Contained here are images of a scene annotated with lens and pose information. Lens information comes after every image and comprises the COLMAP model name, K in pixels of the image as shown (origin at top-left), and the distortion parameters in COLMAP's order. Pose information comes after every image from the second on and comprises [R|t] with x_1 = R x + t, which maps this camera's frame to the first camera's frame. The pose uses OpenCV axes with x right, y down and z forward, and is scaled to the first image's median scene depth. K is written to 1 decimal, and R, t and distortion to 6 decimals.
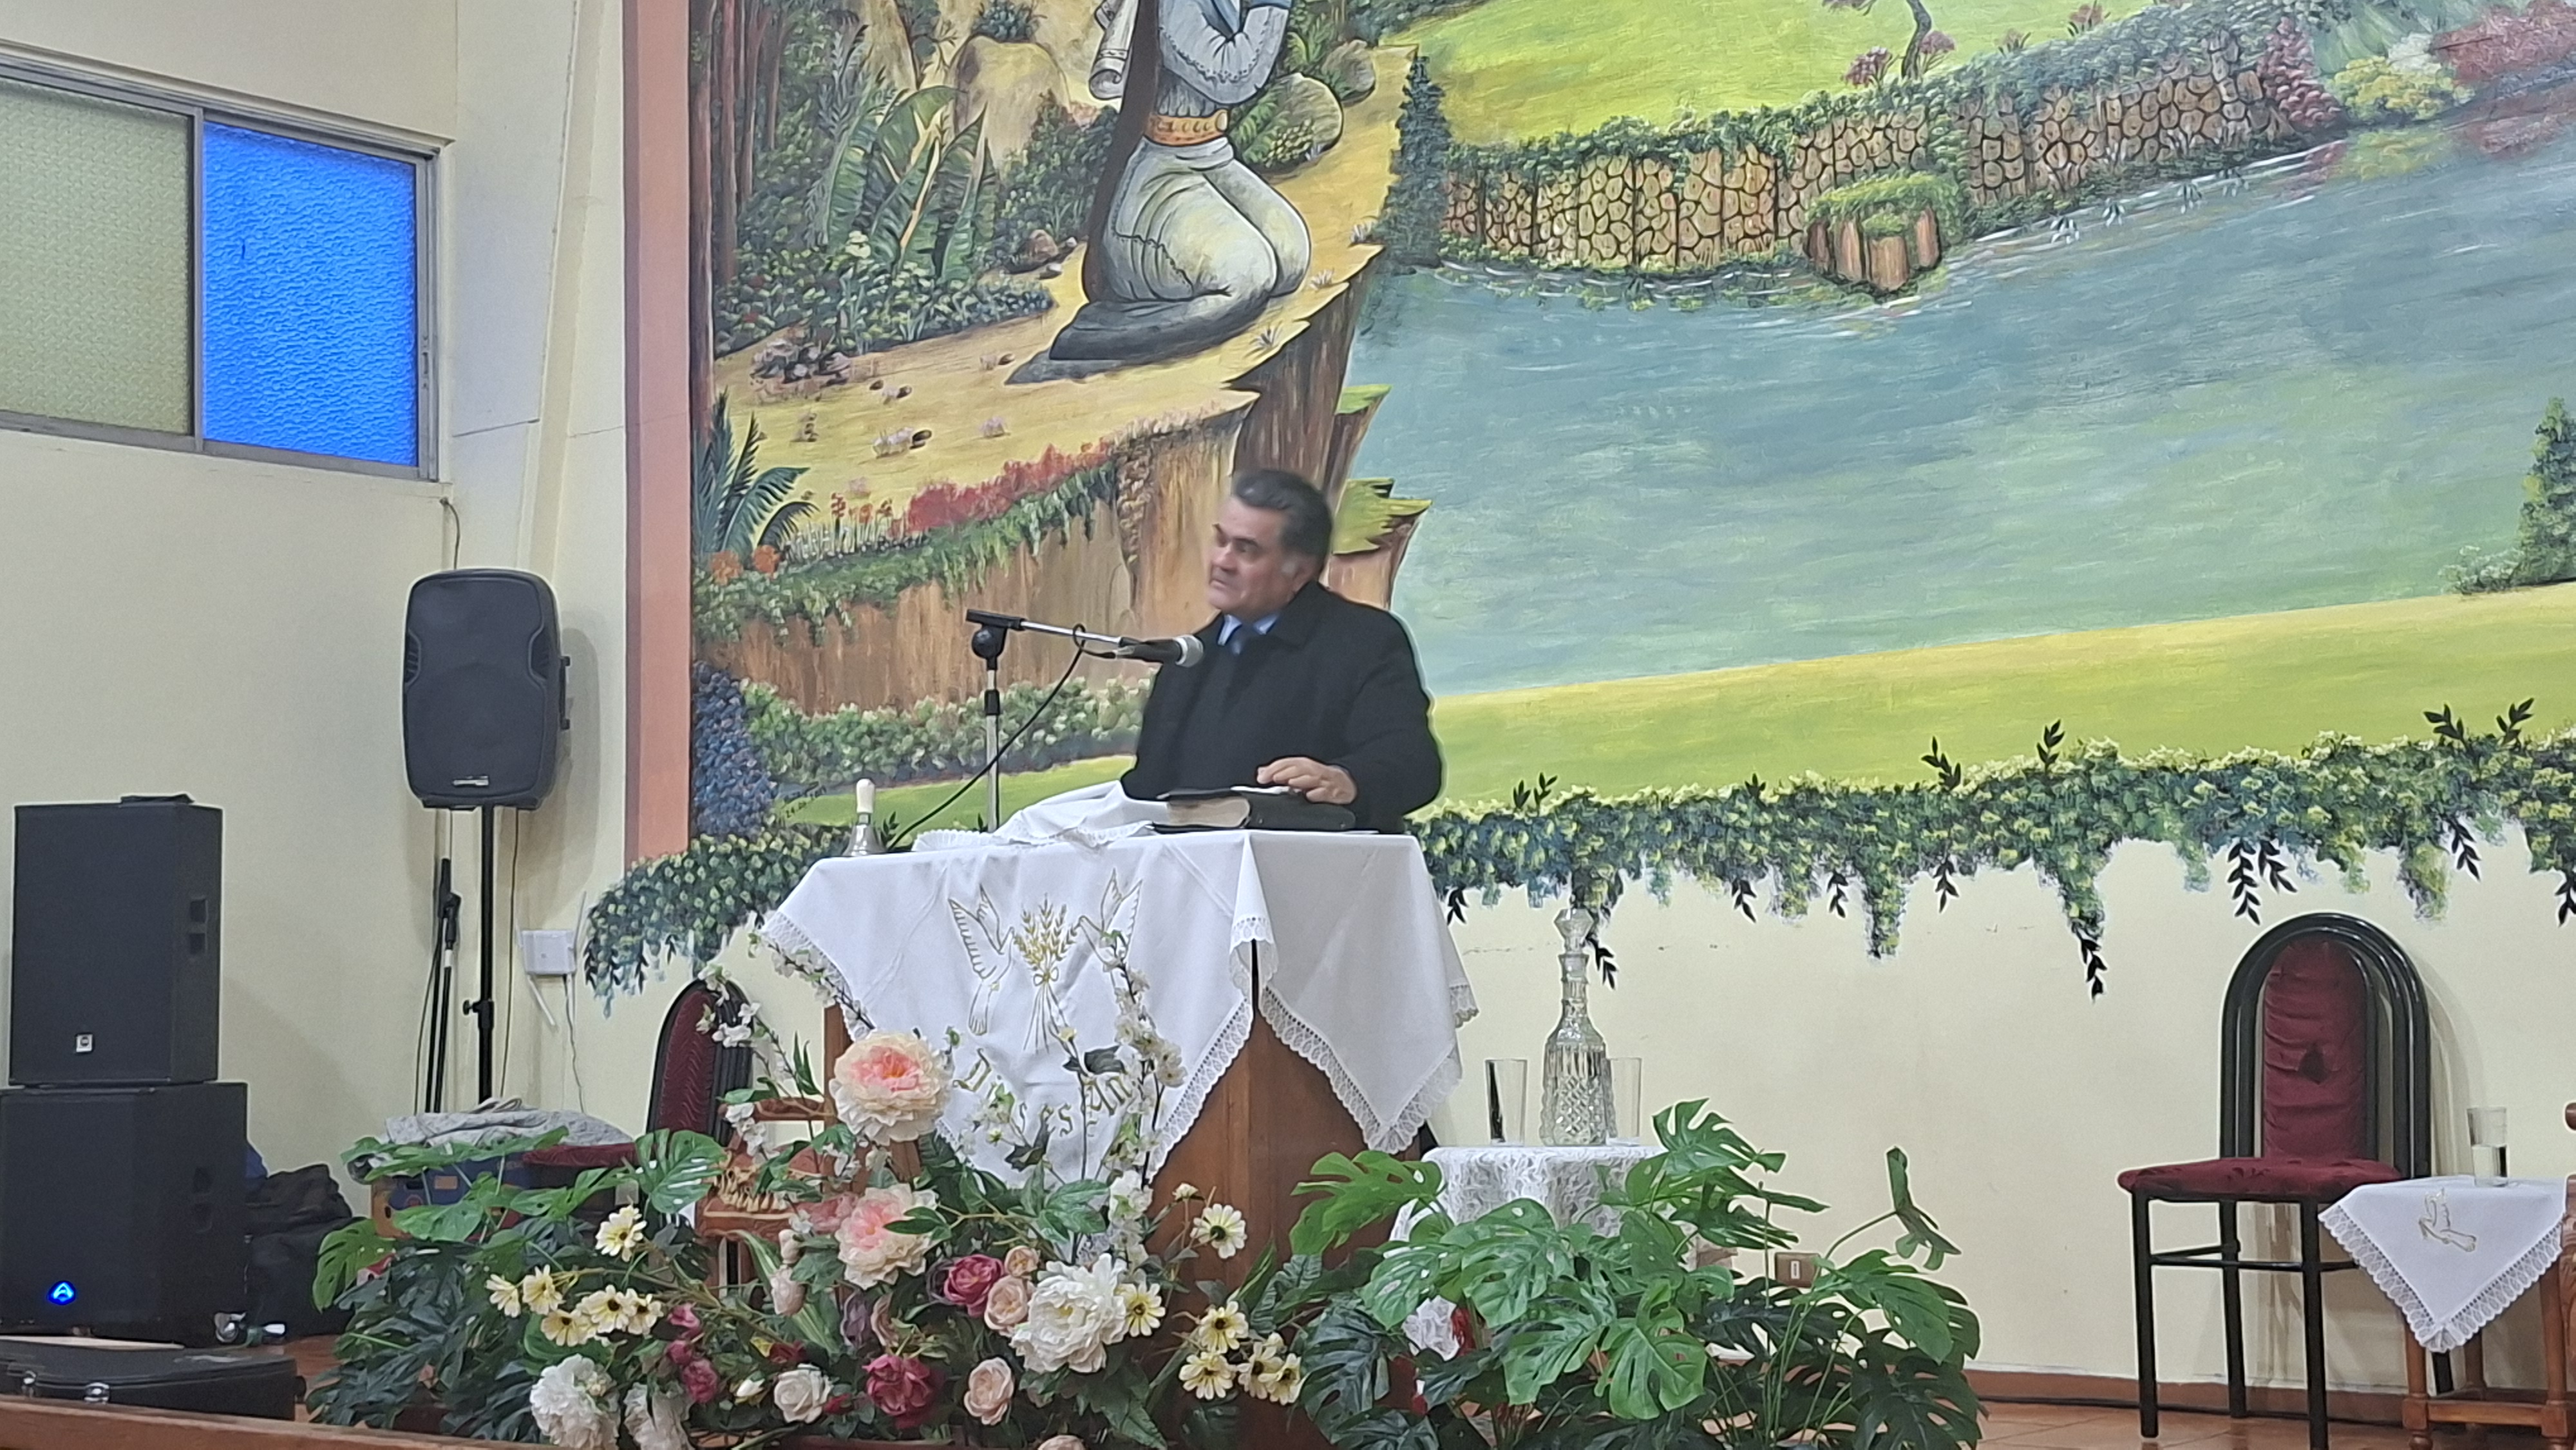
lens RADIAL K [[3486.7, 0, 1306.1], [0, 3486.7, 750.3], [0, 0, 1]] dist [0.066784, 0.000000]
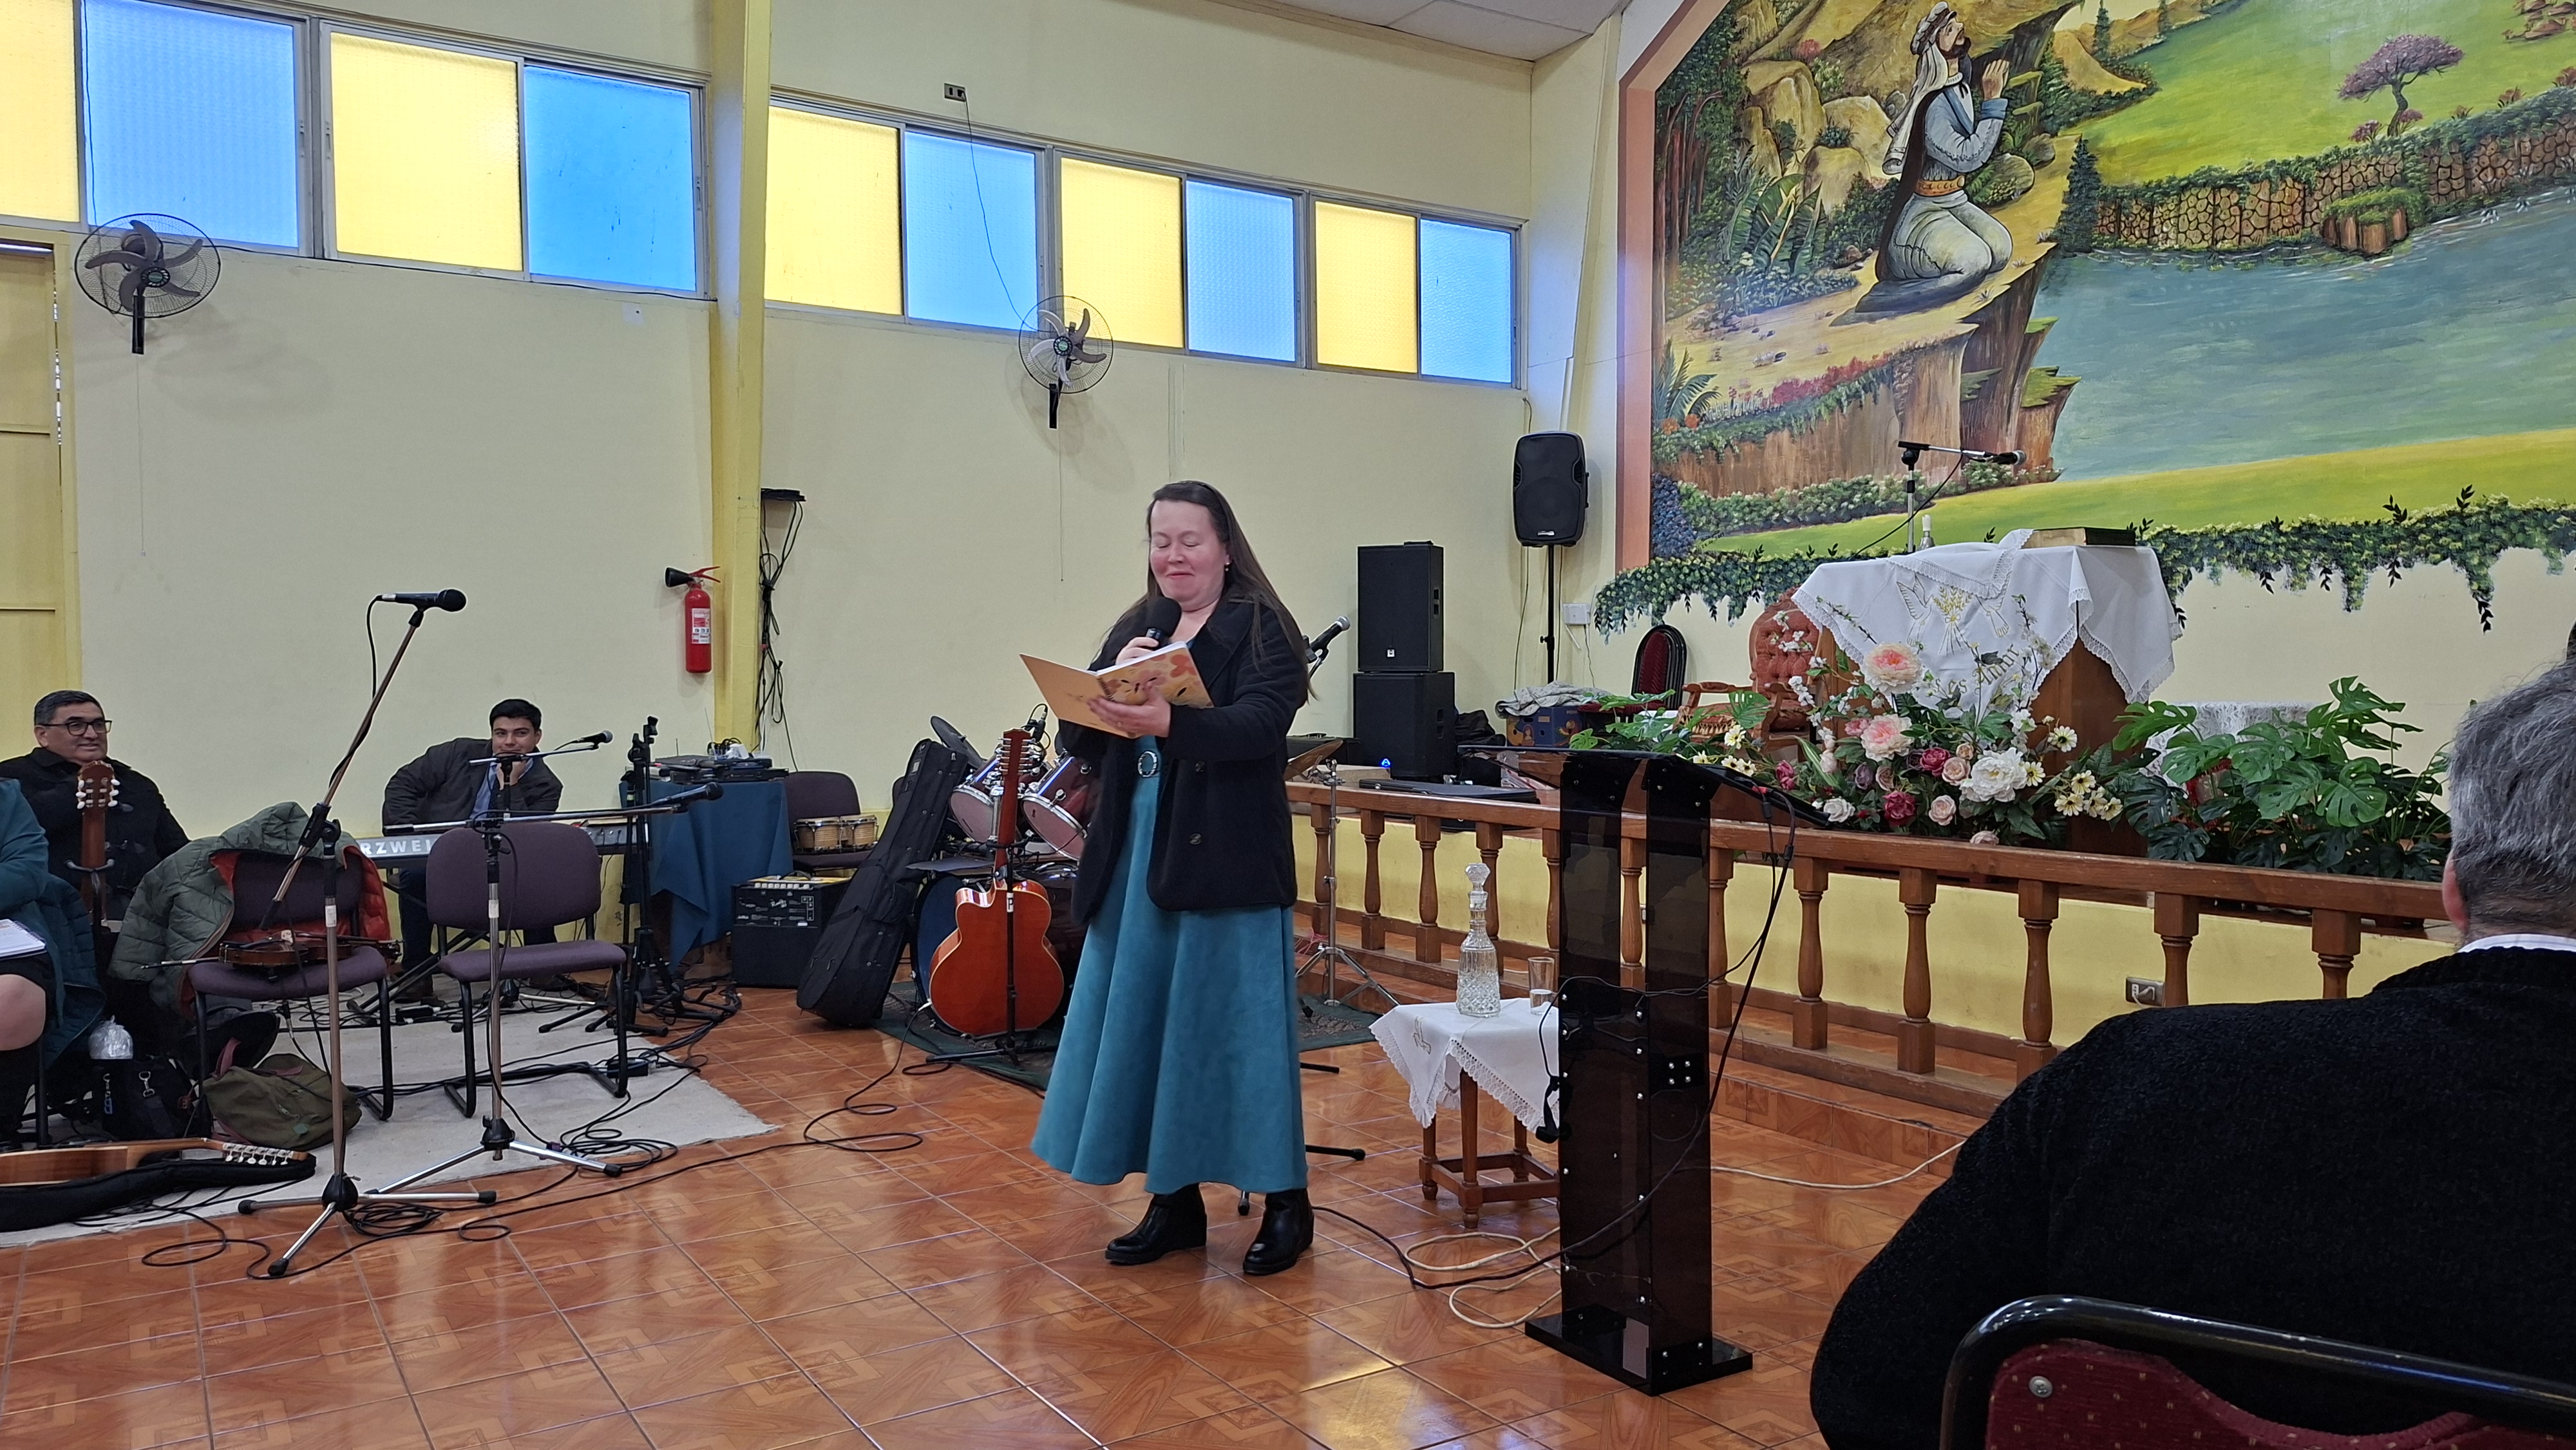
lens RADIAL K [[1757.1, 0, 1301.2], [0, 1757.1, 754.0], [0, 0, 1]] dist [0.066827, -0.083621]
pose [[0.961859, 0.020584, -0.272771, -0.107290], [0.015565, 0.991431, 0.129703, 0.001135], [0.273103, -0.129002, 0.953296, -0.086214]]
